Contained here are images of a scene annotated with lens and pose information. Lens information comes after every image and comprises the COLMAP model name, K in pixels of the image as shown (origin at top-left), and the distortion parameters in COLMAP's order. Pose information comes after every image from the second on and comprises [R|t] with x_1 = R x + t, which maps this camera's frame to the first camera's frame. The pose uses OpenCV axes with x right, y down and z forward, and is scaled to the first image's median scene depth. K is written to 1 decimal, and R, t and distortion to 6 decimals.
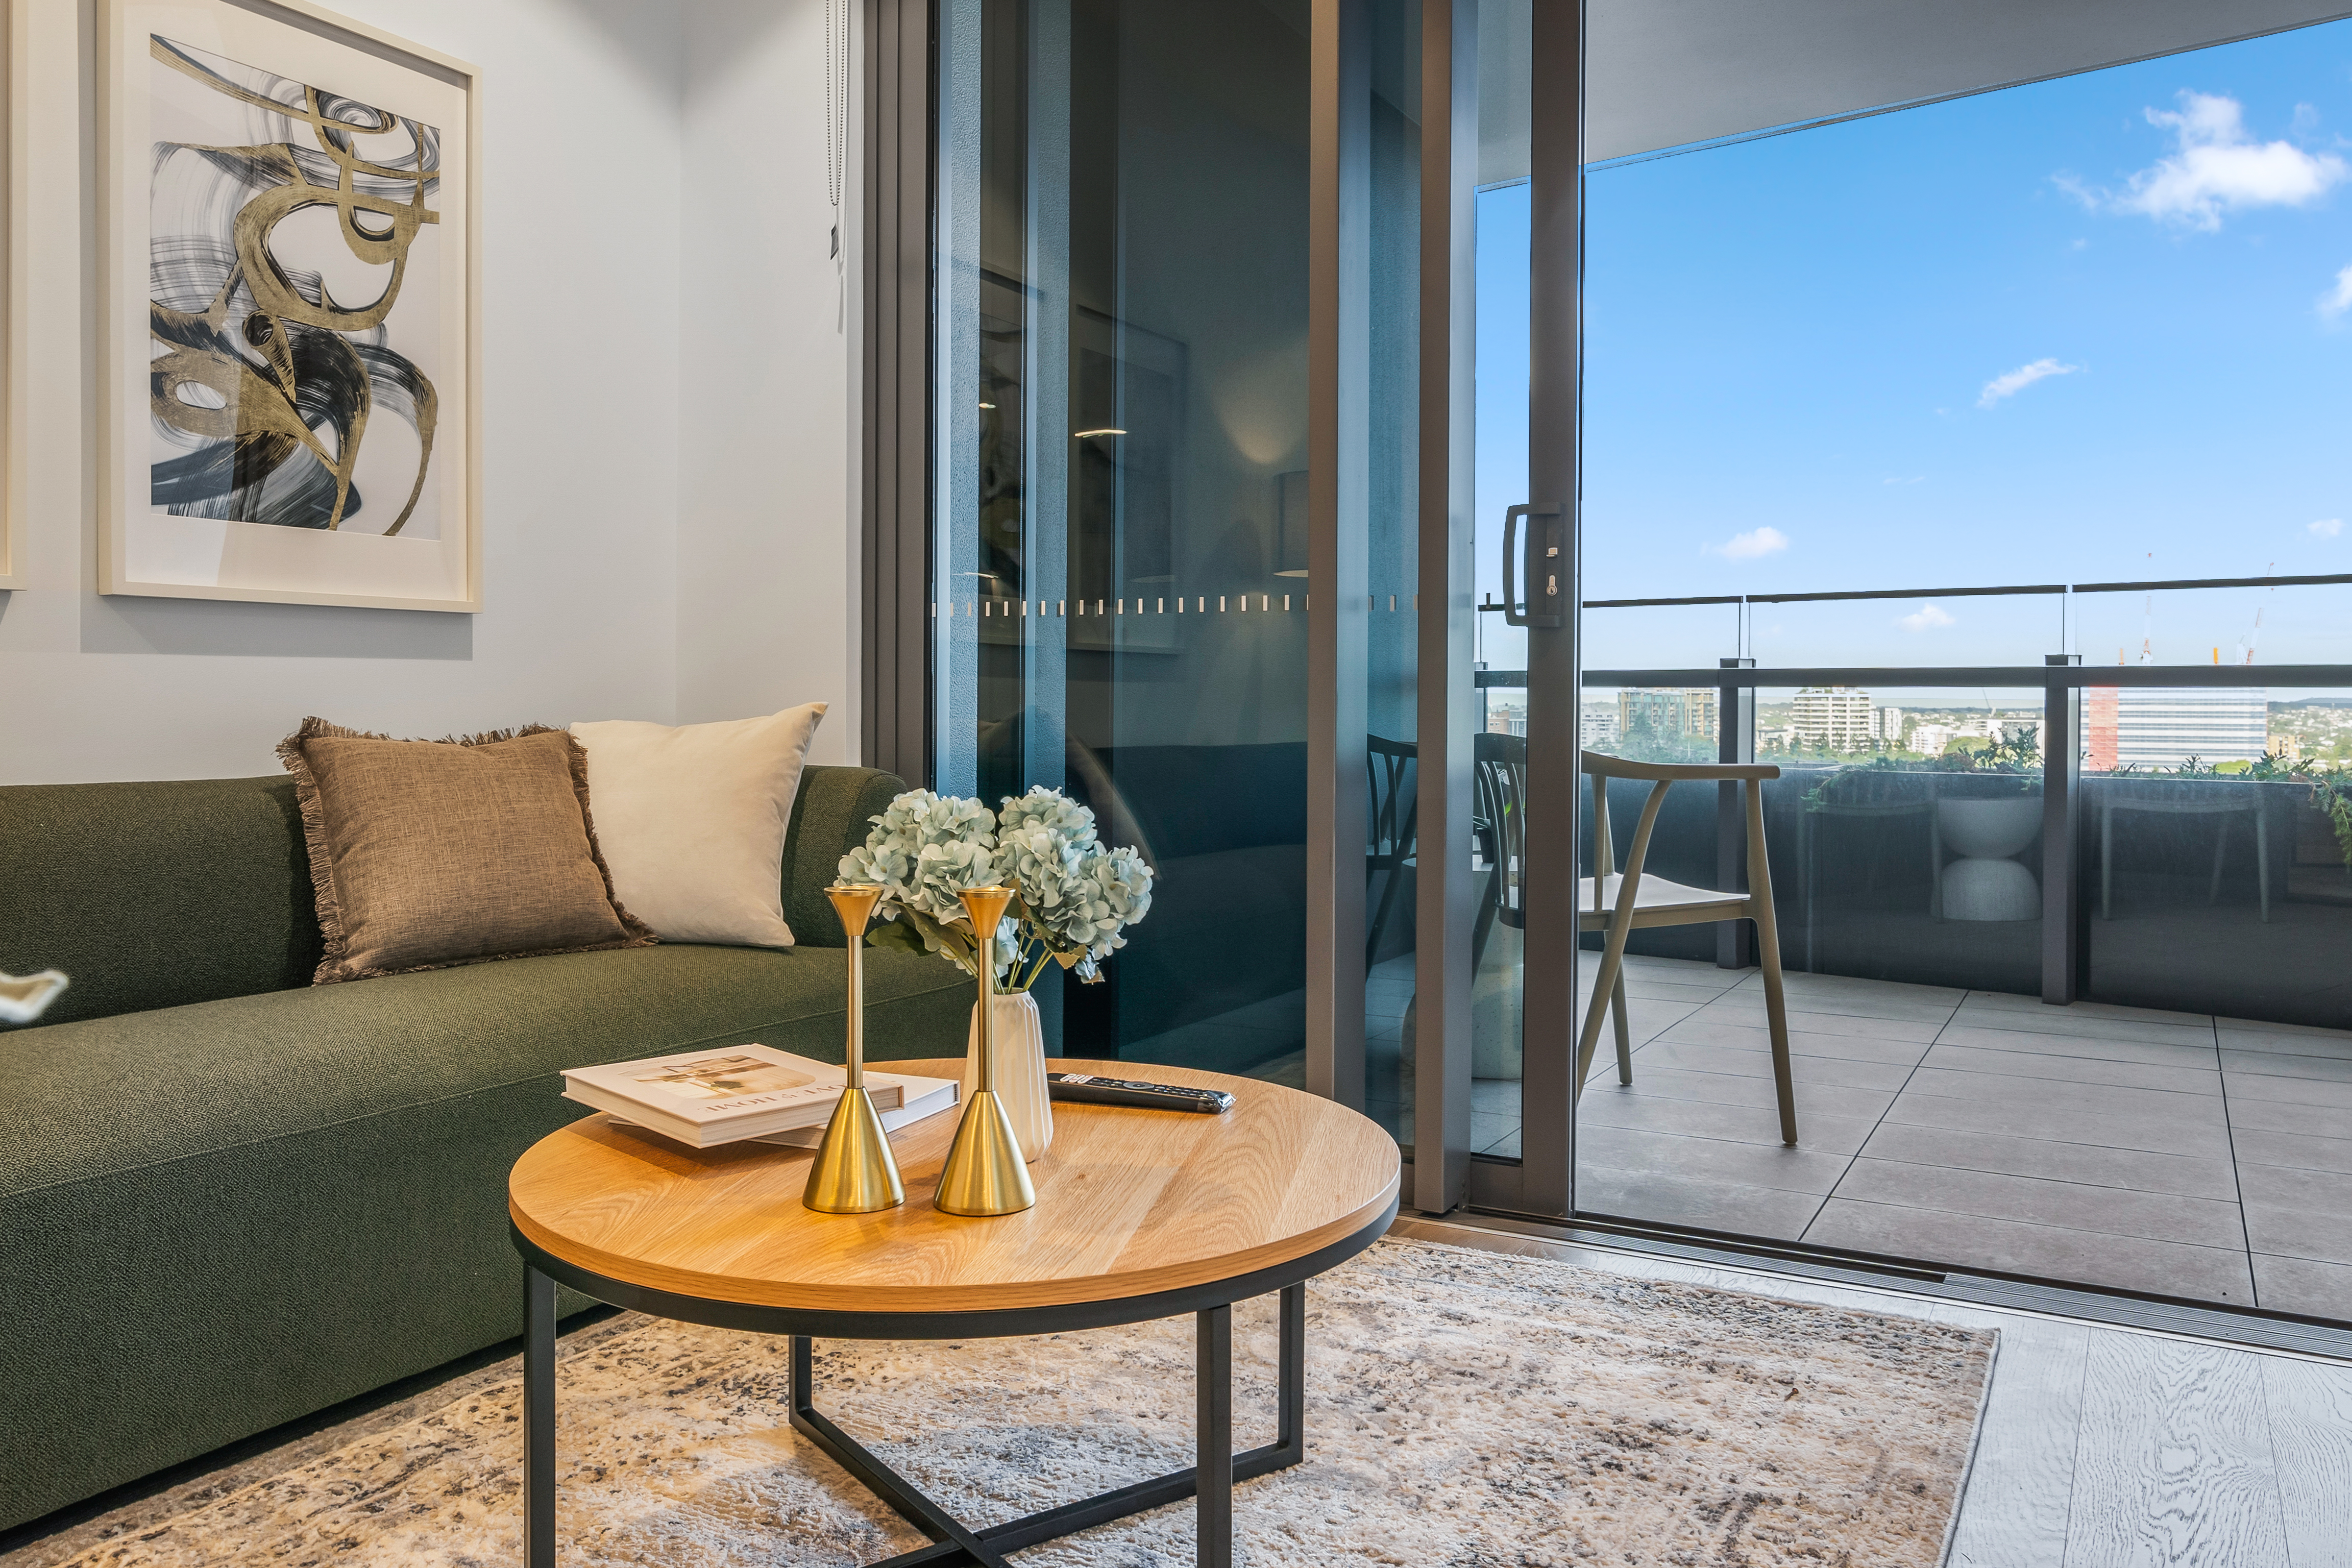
lens RADIAL K [[1785.4, 0, 1174.2], [0, 1785.4, 708.6], [0, 0, 1]] dist [-0.004384, 0.004286]
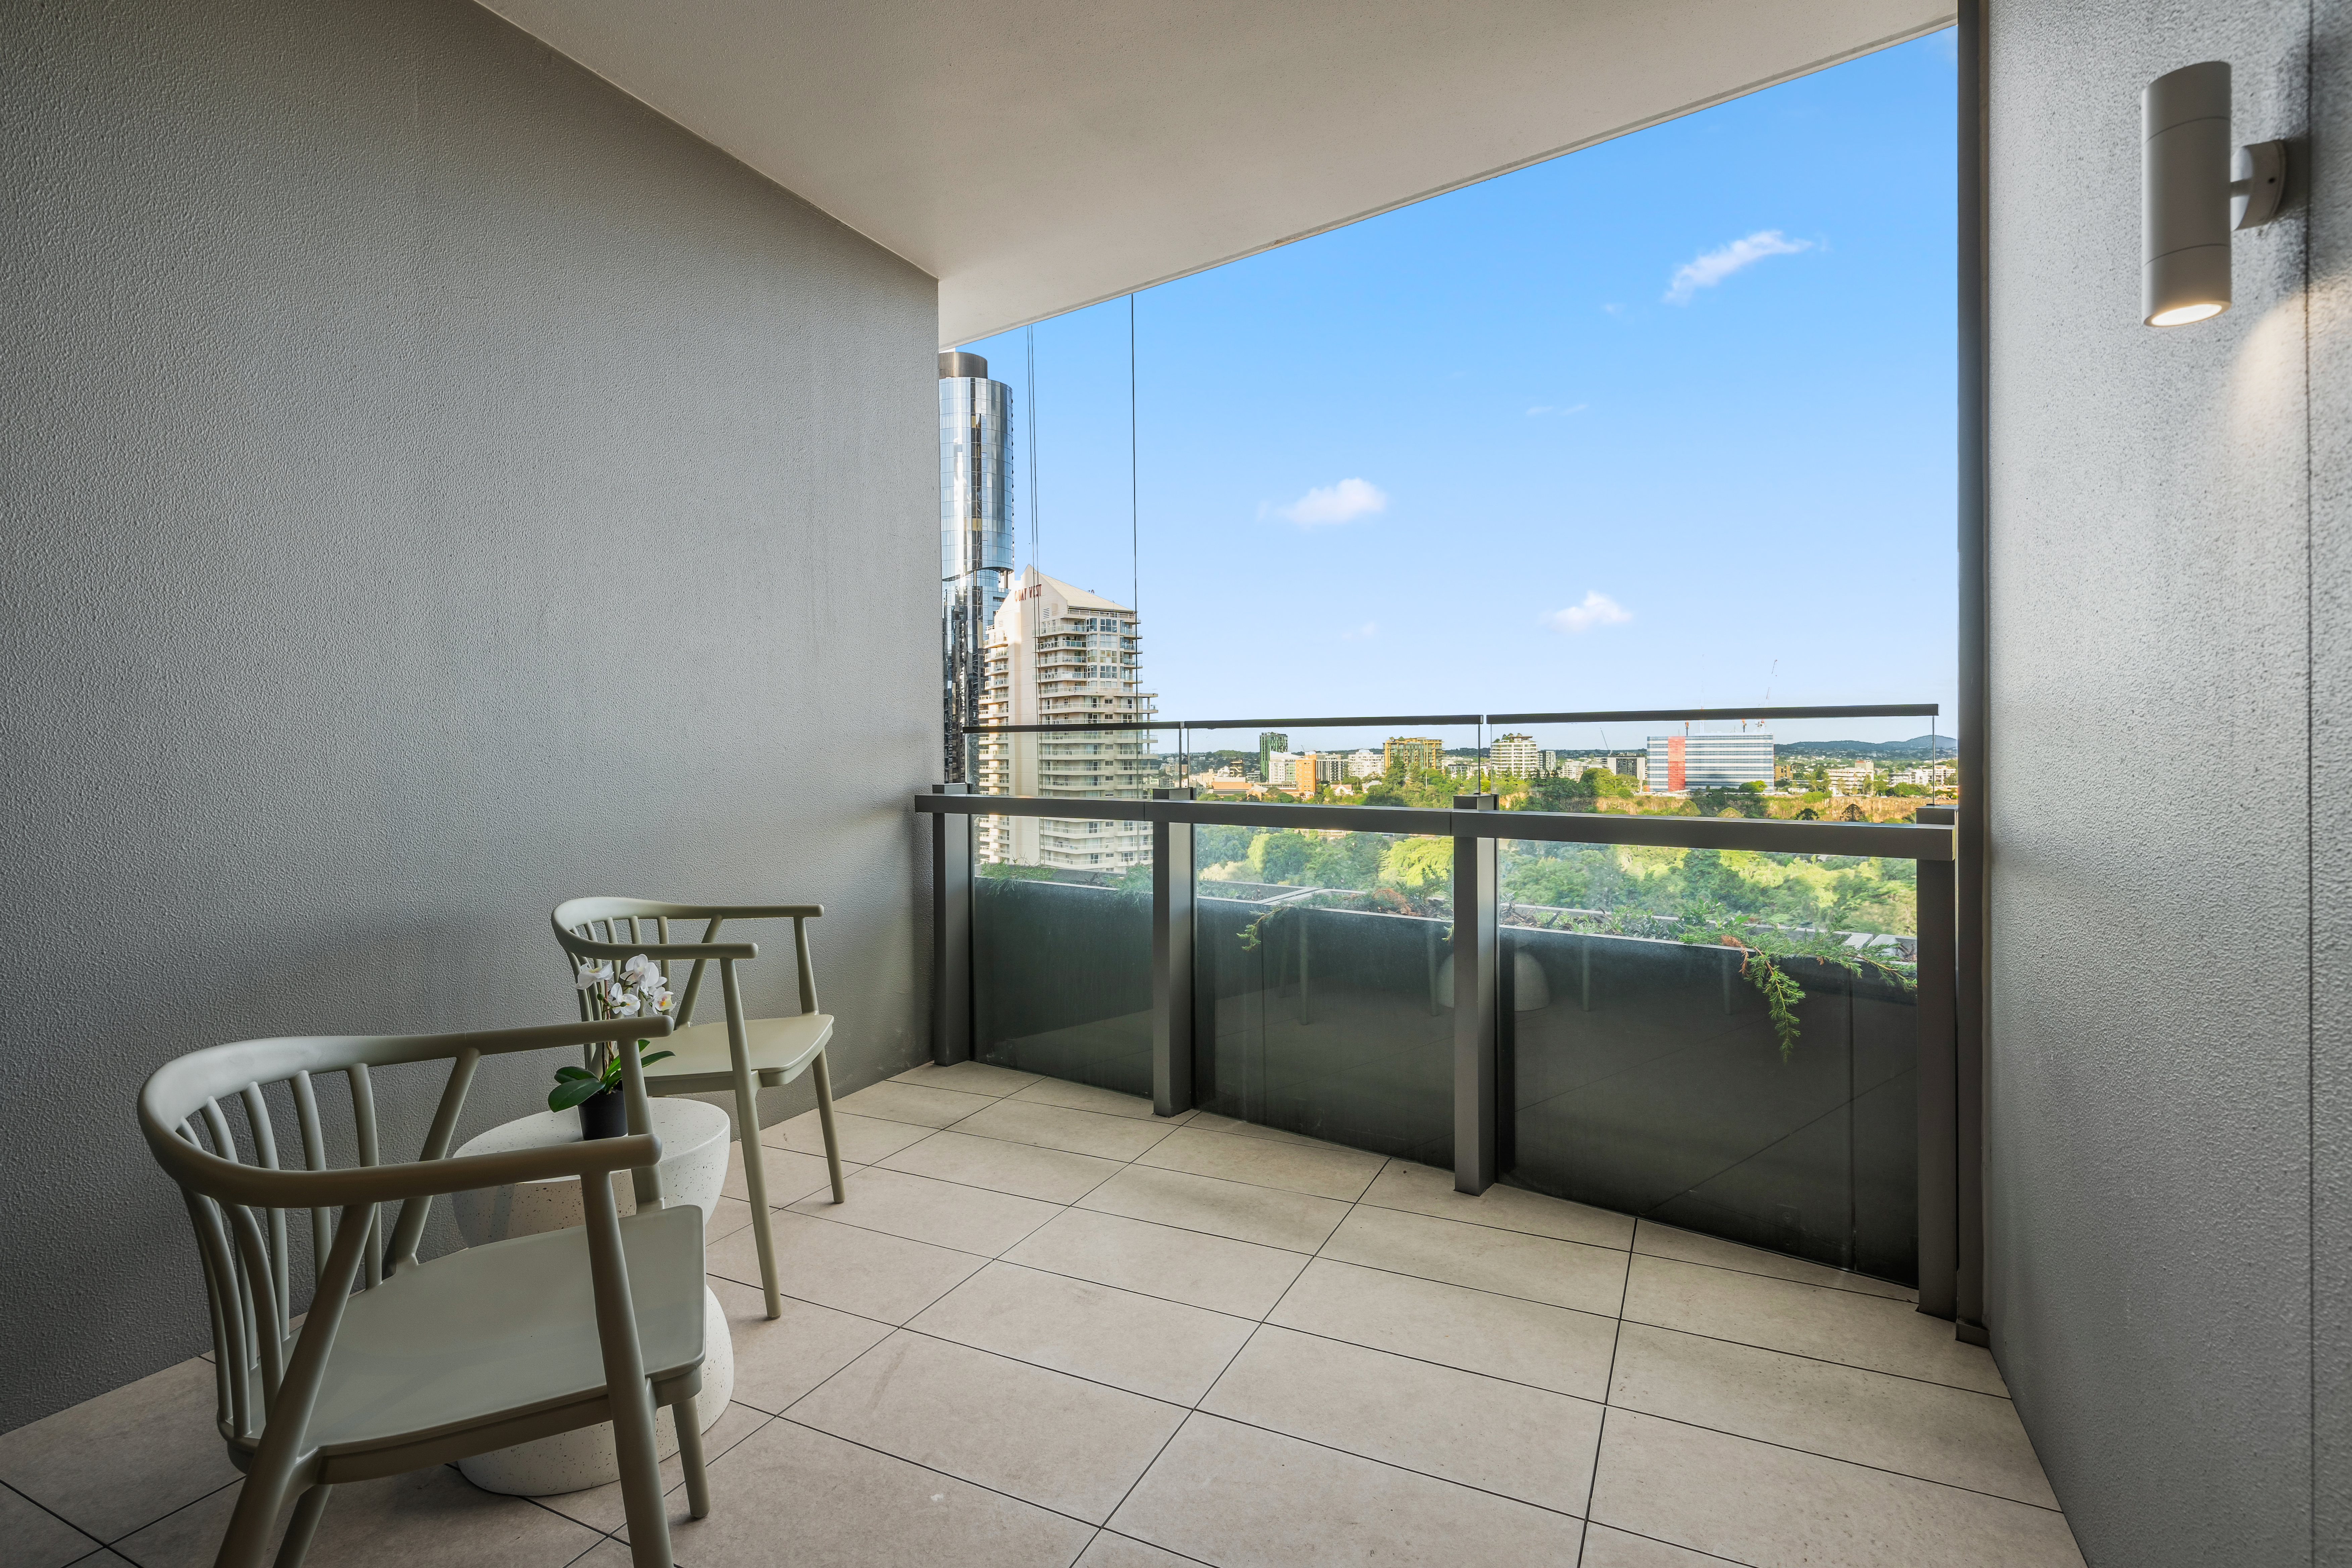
lens RADIAL K [[1095.0, 0, 1166.2], [0, 1095.0, 752.6], [0, 0, 1]] dist [-0.001437, -0.000543]
pose [[0.999040, -0.011047, 0.042402, 0.575661], [0.011127, 0.999937, -0.001652, -0.093094], [-0.042381, 0.002122, 0.999099, 0.826512]]
